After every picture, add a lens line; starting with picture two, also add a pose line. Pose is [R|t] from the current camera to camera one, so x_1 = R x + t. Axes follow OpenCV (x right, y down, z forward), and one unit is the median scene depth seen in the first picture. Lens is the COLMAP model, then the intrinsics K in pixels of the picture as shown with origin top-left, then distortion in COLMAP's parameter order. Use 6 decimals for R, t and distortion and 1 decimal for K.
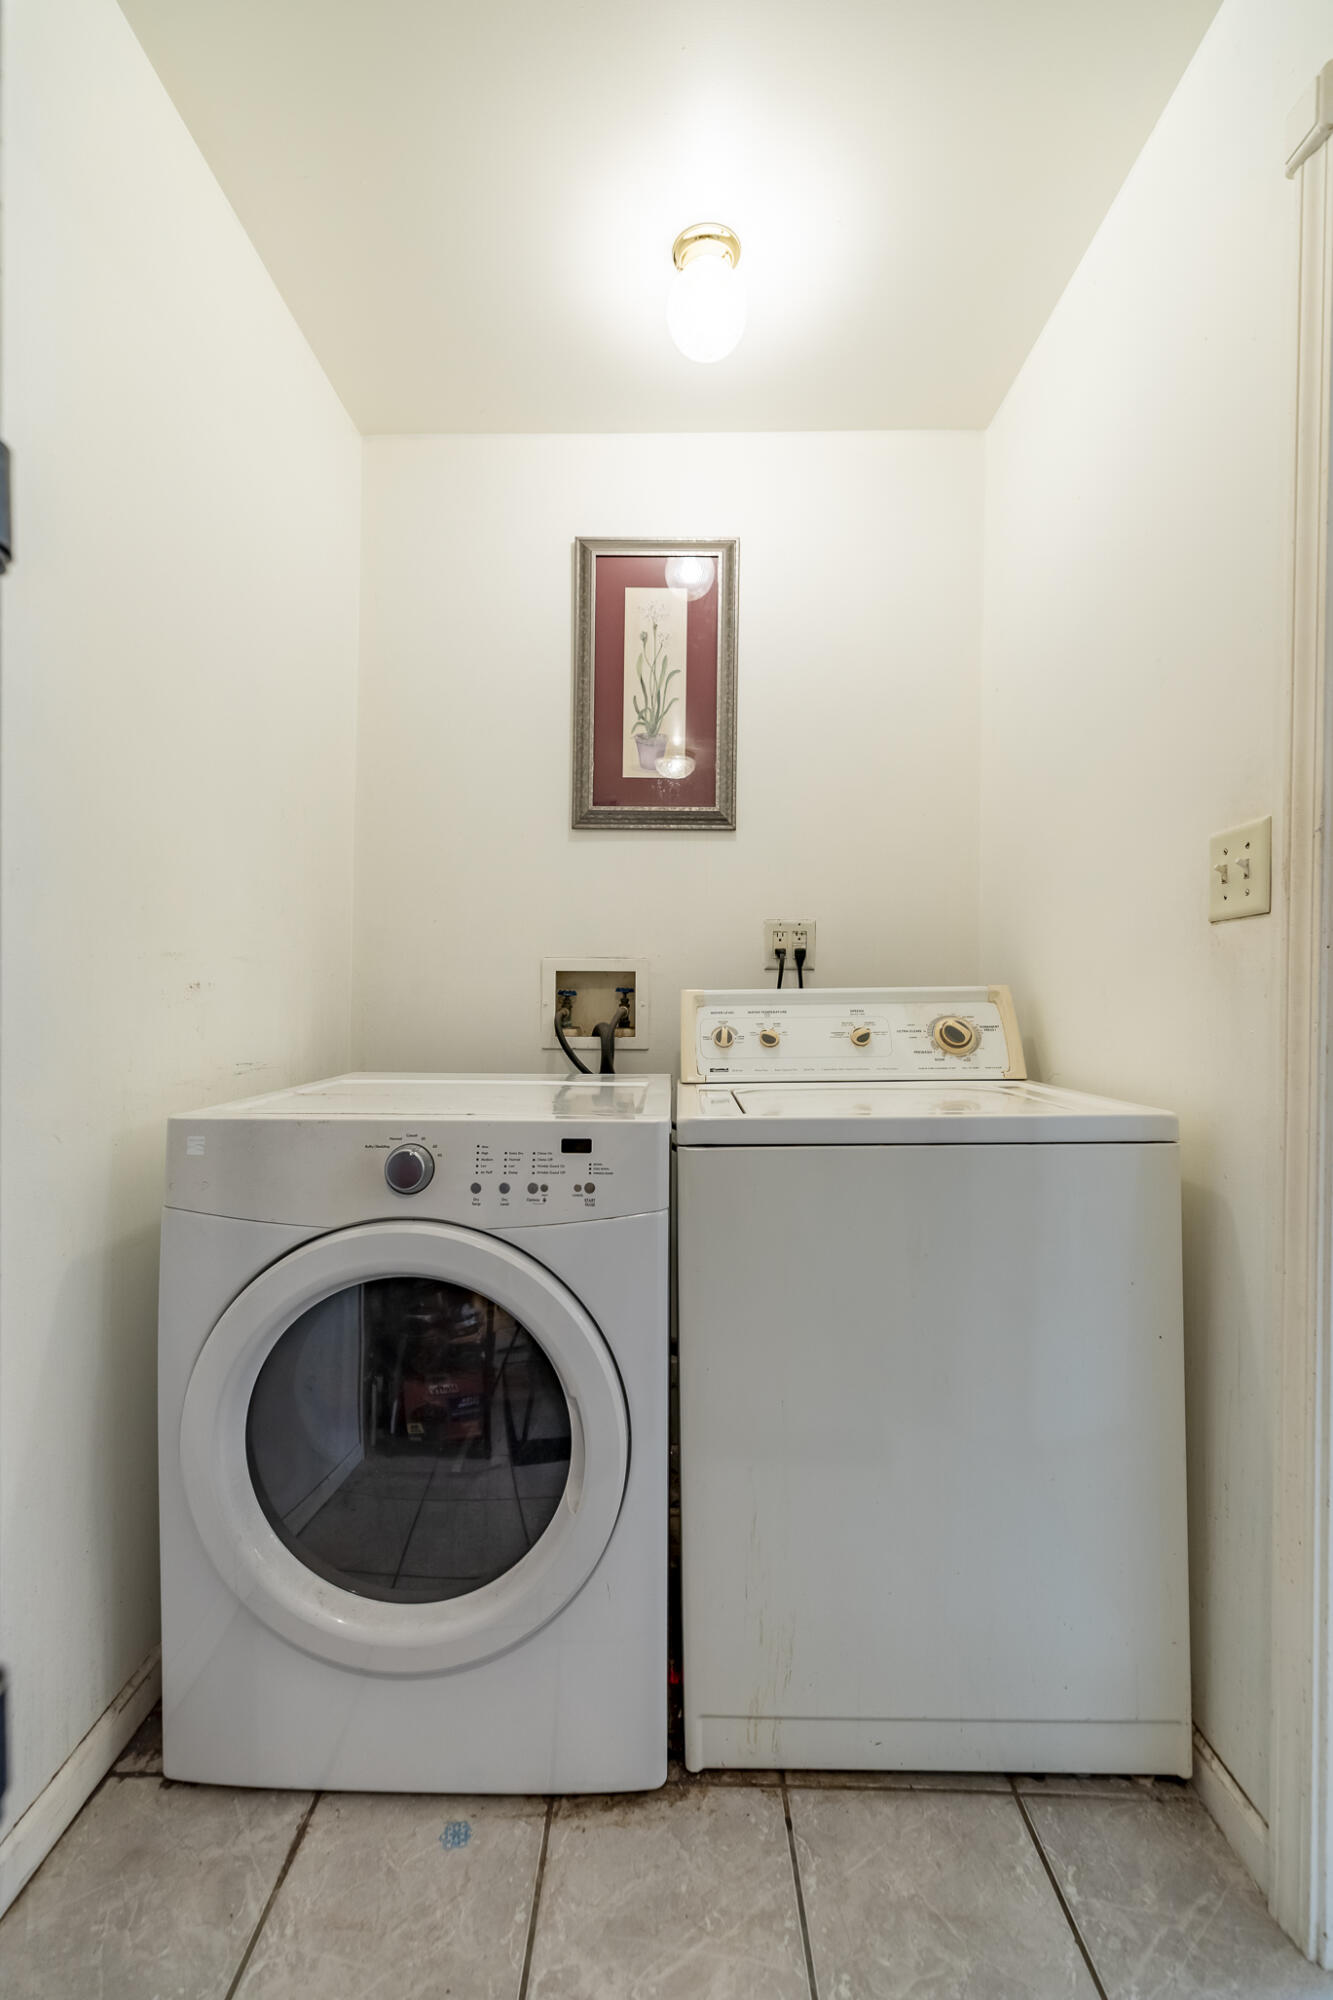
lens RADIAL K [[885.6, 0, 655.0], [0, 885.6, 999.2], [0, 0, 1]] dist [0.004520, -0.000027]
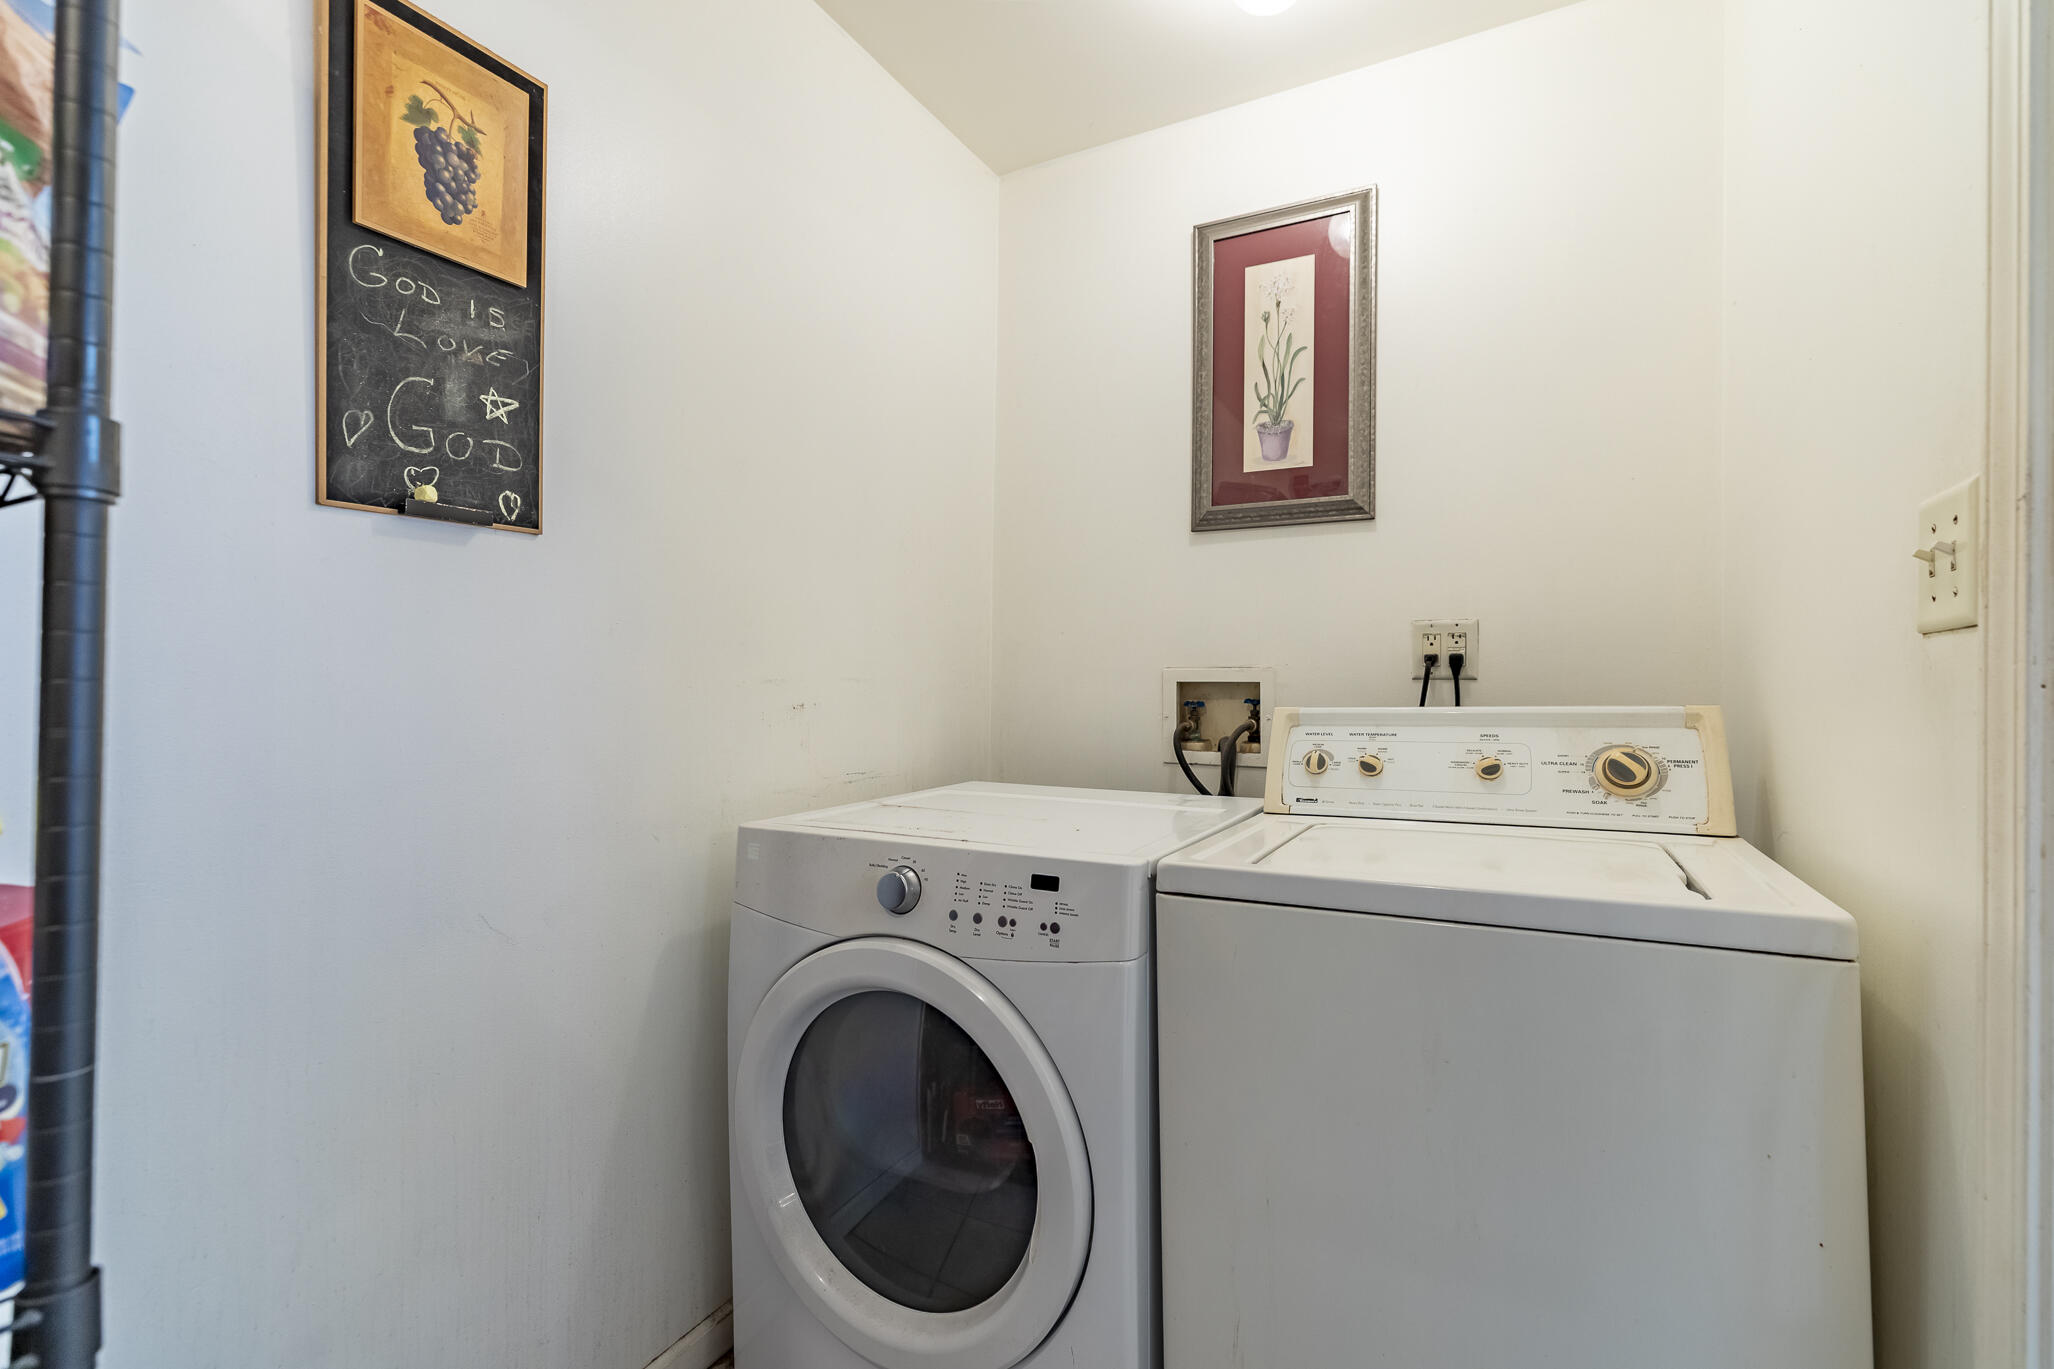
lens RADIAL K [[909.5, 0, 1024.7], [0, 909.5, 675.9], [0, 0, 1]] dist [0.004520, -0.000027]
pose [[0.894705, -0.007022, -0.446602, 0.220911], [0.001548, 0.999919, -0.012620, -0.031999], [0.446655, 0.010600, 0.894644, 0.060763]]
